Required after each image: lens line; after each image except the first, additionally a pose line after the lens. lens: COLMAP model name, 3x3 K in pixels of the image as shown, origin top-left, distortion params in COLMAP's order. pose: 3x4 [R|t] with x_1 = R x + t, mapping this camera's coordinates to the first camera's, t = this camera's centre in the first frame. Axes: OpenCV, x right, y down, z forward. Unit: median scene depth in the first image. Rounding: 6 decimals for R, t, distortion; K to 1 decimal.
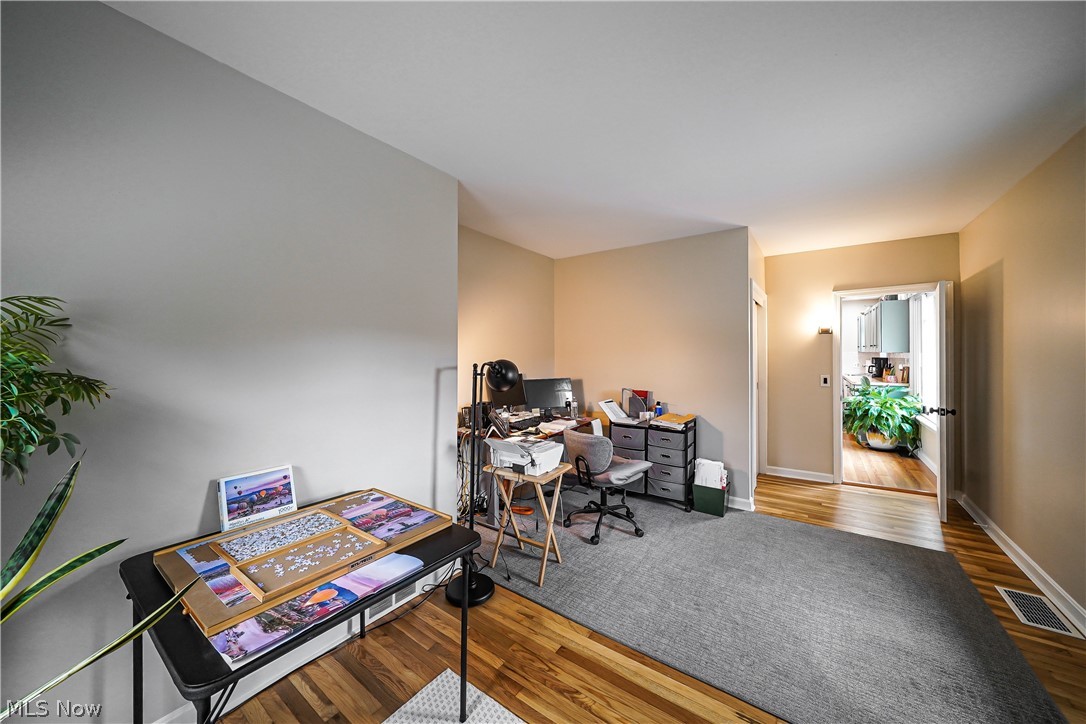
lens RADIAL K [[379.0, 0, 542.6], [0, 379.0, 356.8], [0, 0, 1]] dist [-0.002027, -0.000077]
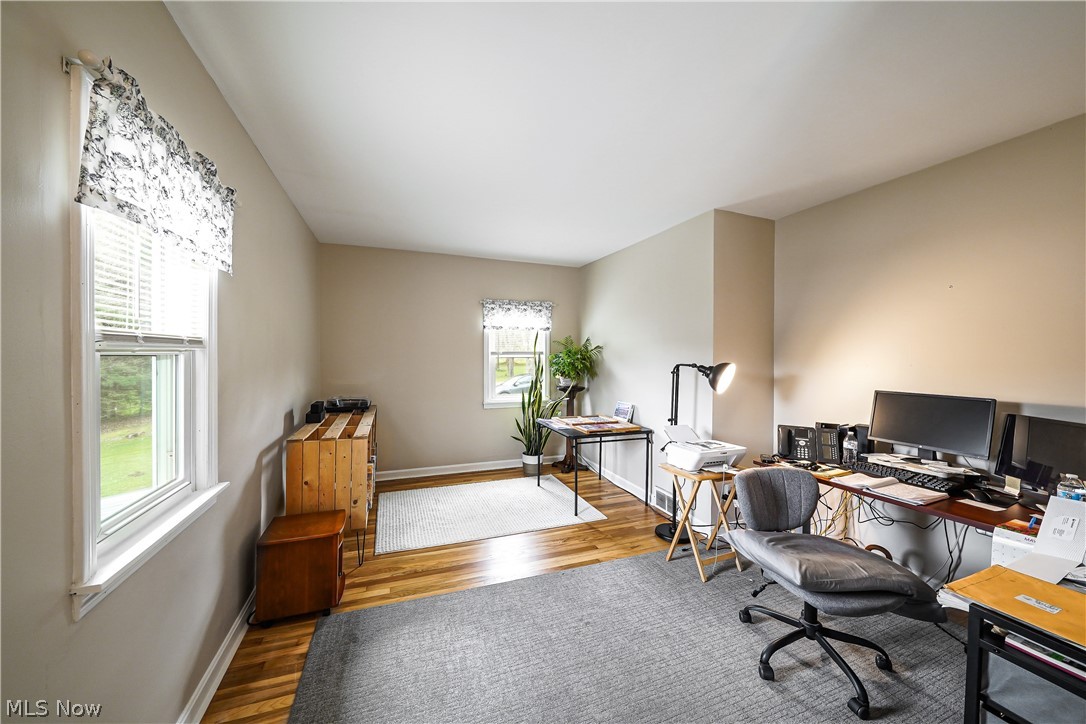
lens RADIAL K [[379.0, 0, 538.7], [0, 379.0, 360.0], [0, 0, 1]] dist [-0.002027, -0.000077]
pose [[-0.538174, 0.000722, -0.842834, 1.465323], [-0.020680, 0.999687, 0.014061, 0.002214], [0.842580, 0.024997, -0.537990, 1.617886]]
